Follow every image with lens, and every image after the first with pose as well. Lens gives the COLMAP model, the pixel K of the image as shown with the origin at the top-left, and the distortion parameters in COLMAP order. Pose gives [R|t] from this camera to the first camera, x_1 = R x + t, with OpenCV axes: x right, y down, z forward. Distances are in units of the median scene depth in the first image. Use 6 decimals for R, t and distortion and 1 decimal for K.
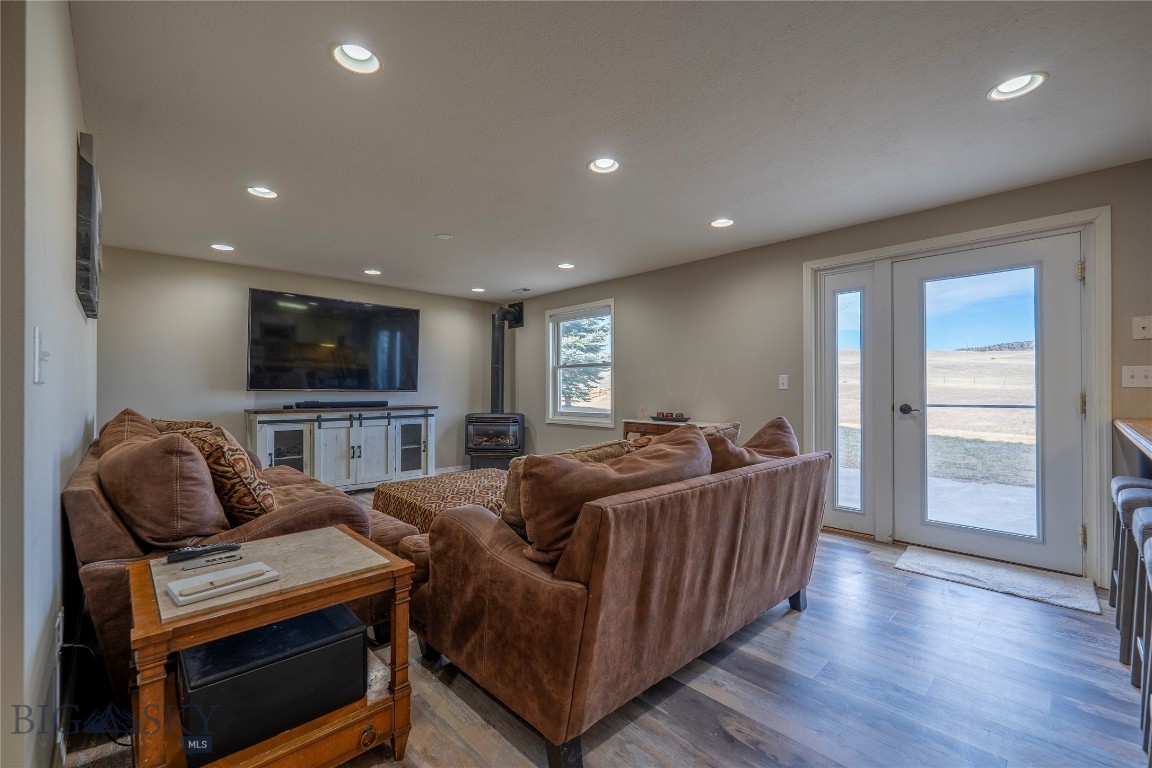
lens RADIAL K [[481.0, 0, 574.7], [0, 481.0, 385.8], [0, 0, 1]] dist [0.000457, 0.000072]
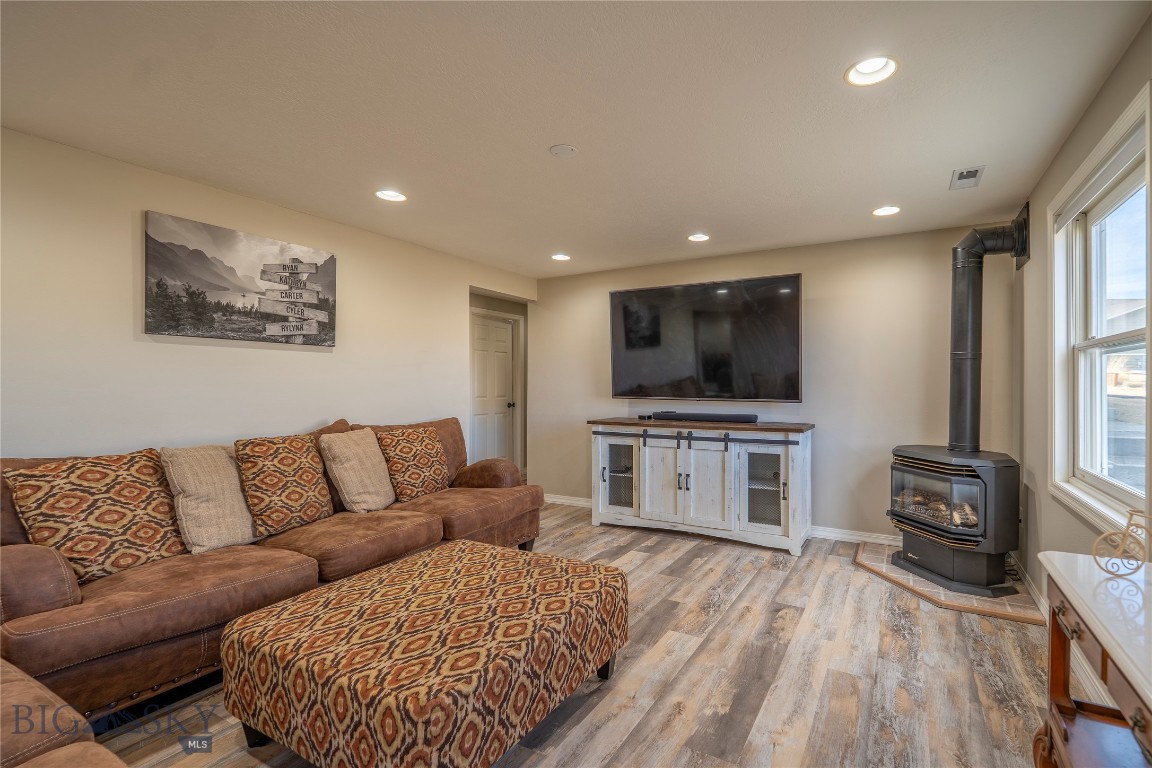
lens RADIAL K [[481.0, 0, 574.7], [0, 481.0, 385.8], [0, 0, 1]] dist [0.000457, 0.000072]
pose [[0.344008, -0.007285, -0.938938, 0.194979], [0.006980, 0.999962, -0.005201, -0.010580], [0.938941, -0.004764, 0.344046, 0.570312]]
